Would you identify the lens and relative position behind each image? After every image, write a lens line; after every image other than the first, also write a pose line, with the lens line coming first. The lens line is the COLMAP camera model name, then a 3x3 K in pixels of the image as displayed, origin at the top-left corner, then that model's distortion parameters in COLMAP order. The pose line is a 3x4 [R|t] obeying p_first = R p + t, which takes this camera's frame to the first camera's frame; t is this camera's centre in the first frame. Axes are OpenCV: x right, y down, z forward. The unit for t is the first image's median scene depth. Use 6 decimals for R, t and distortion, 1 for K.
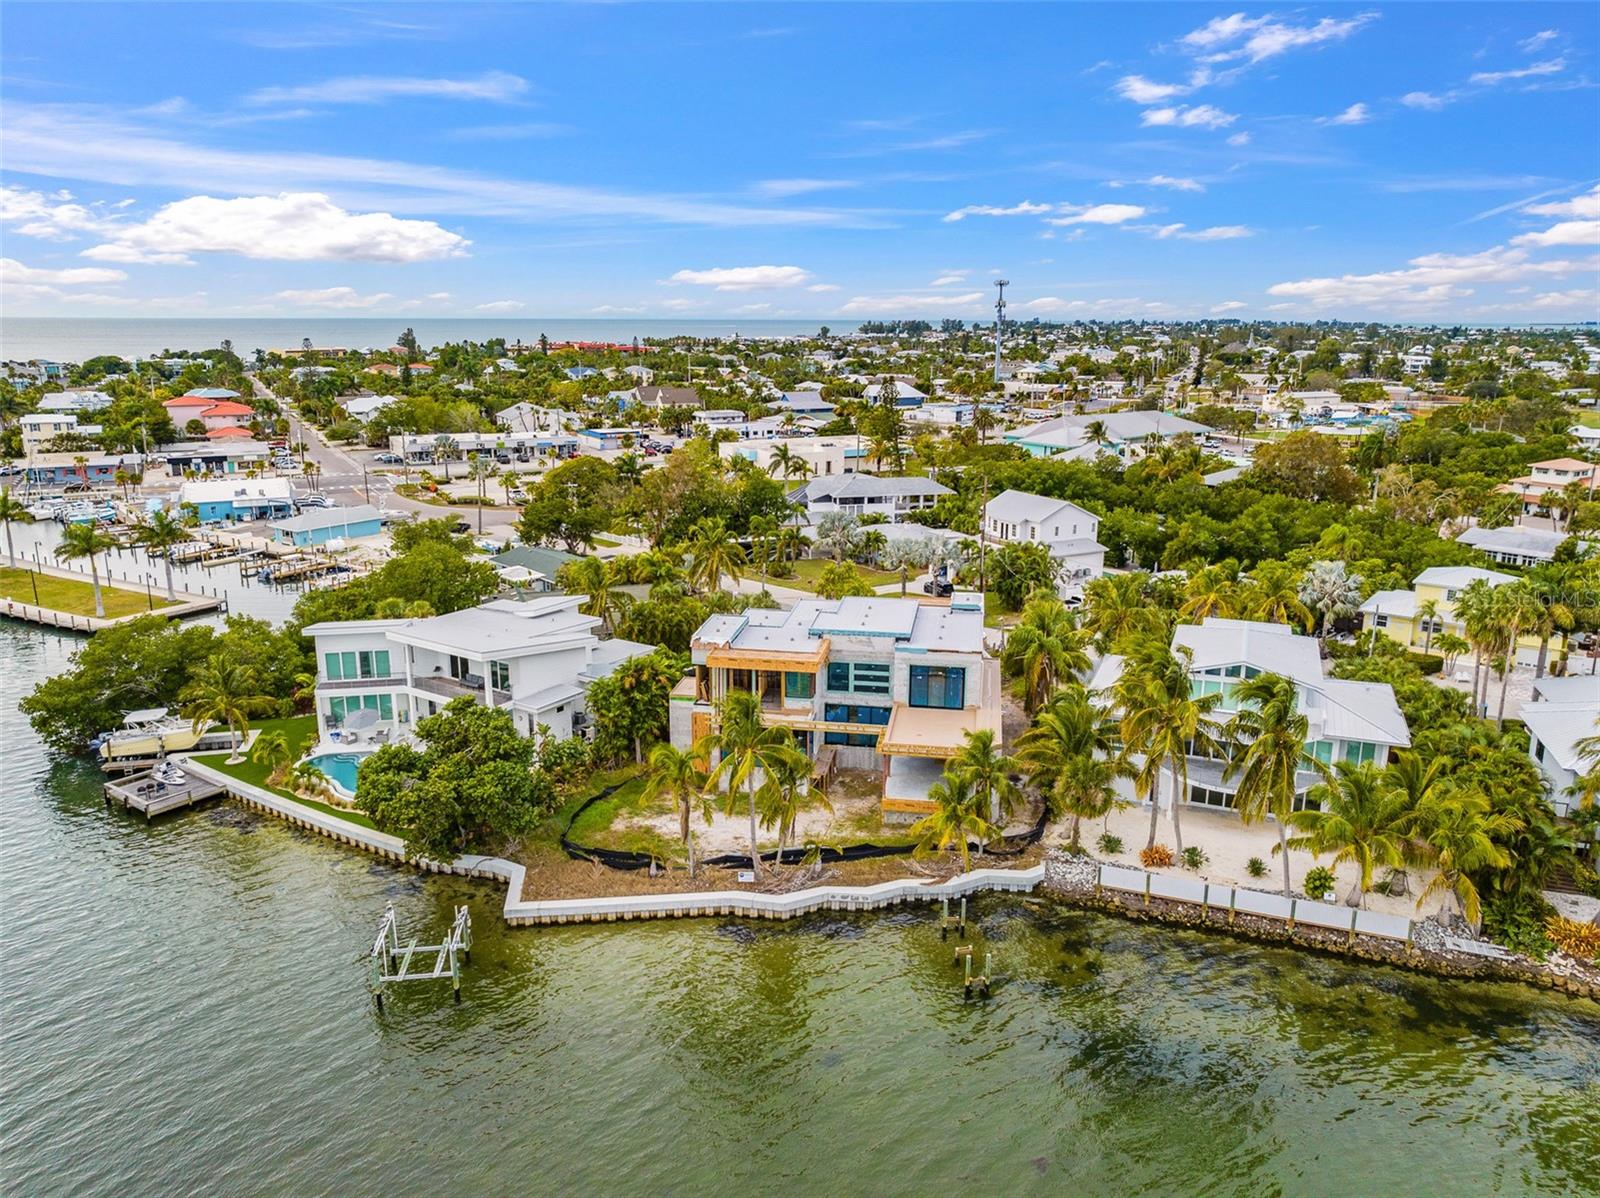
lens RADIAL K [[1122.0, 0, 836.7], [0, 1122.0, 599.6], [0, 0, 1]] dist [0.004586, -0.010139]
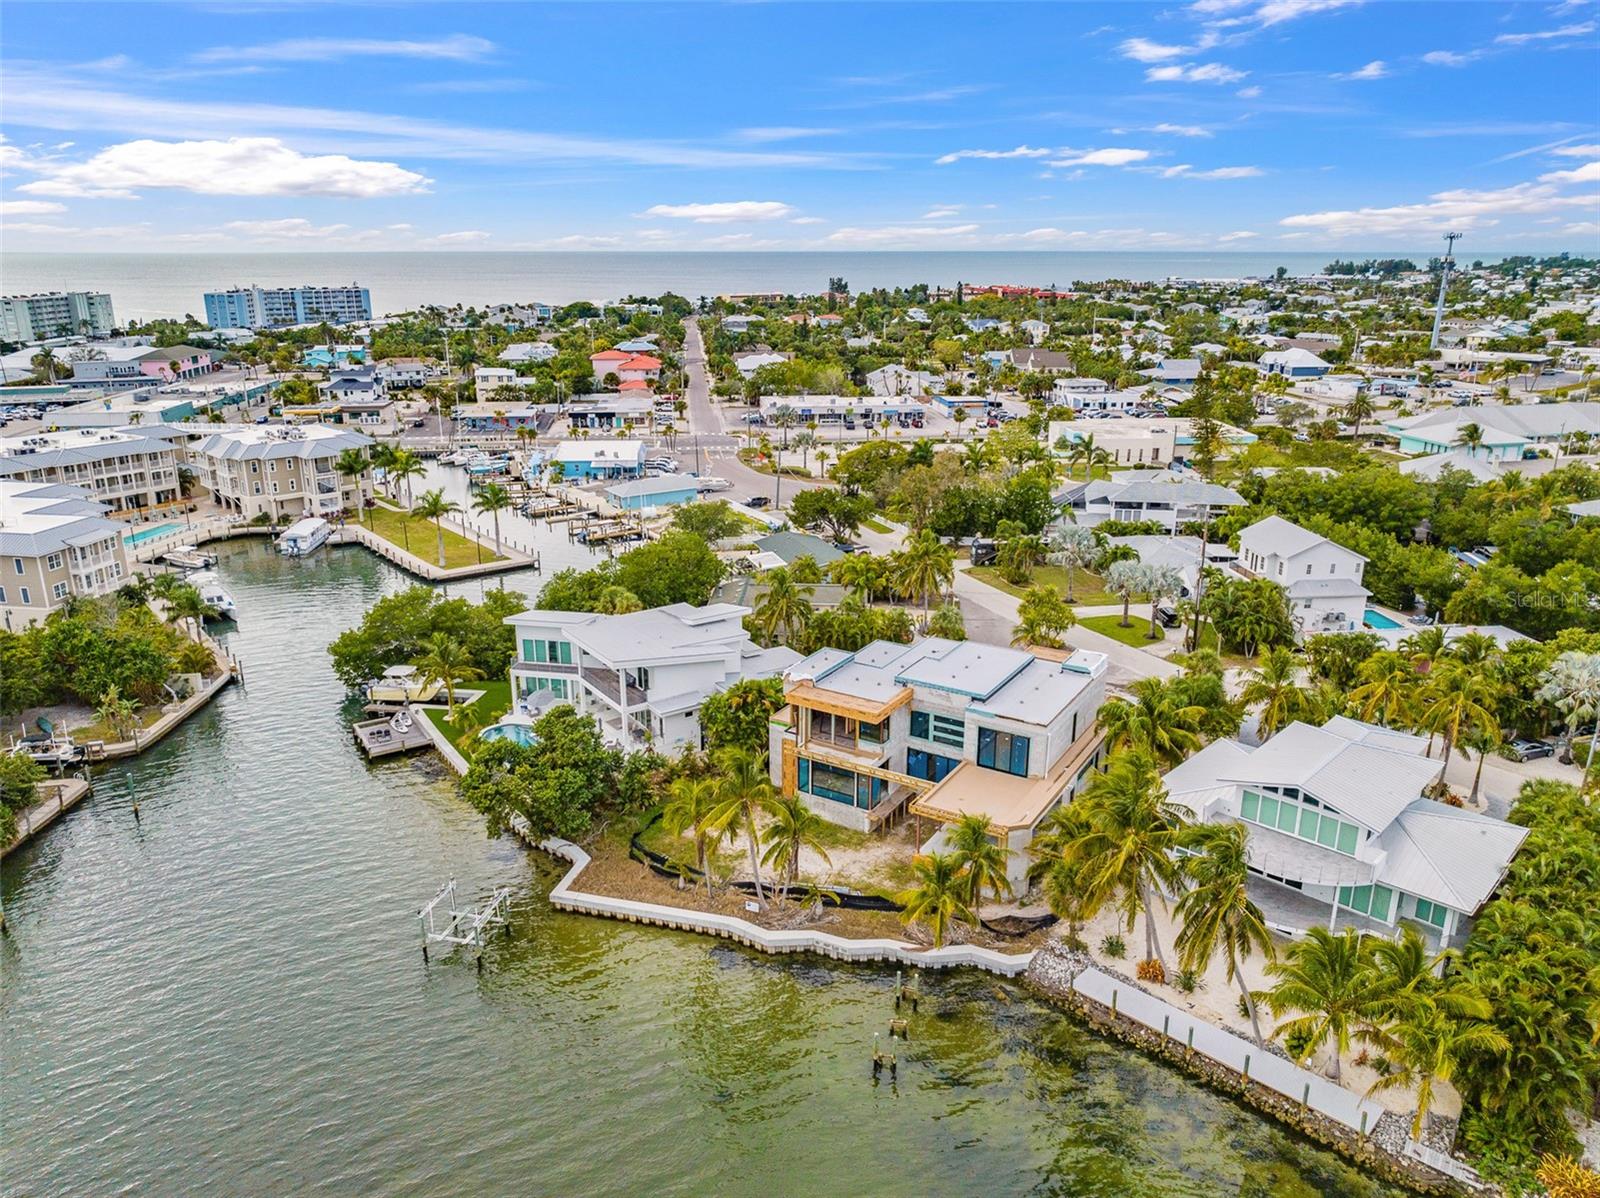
lens RADIAL K [[1122.0, 0, 836.7], [0, 1122.0, 599.6], [0, 0, 1]] dist [0.004586, -0.010139]
pose [[0.927410, 0.111304, -0.357102, 0.165086], [-0.091860, 0.993236, 0.071015, -0.064900], [0.362591, -0.033056, 0.931362, 0.002595]]
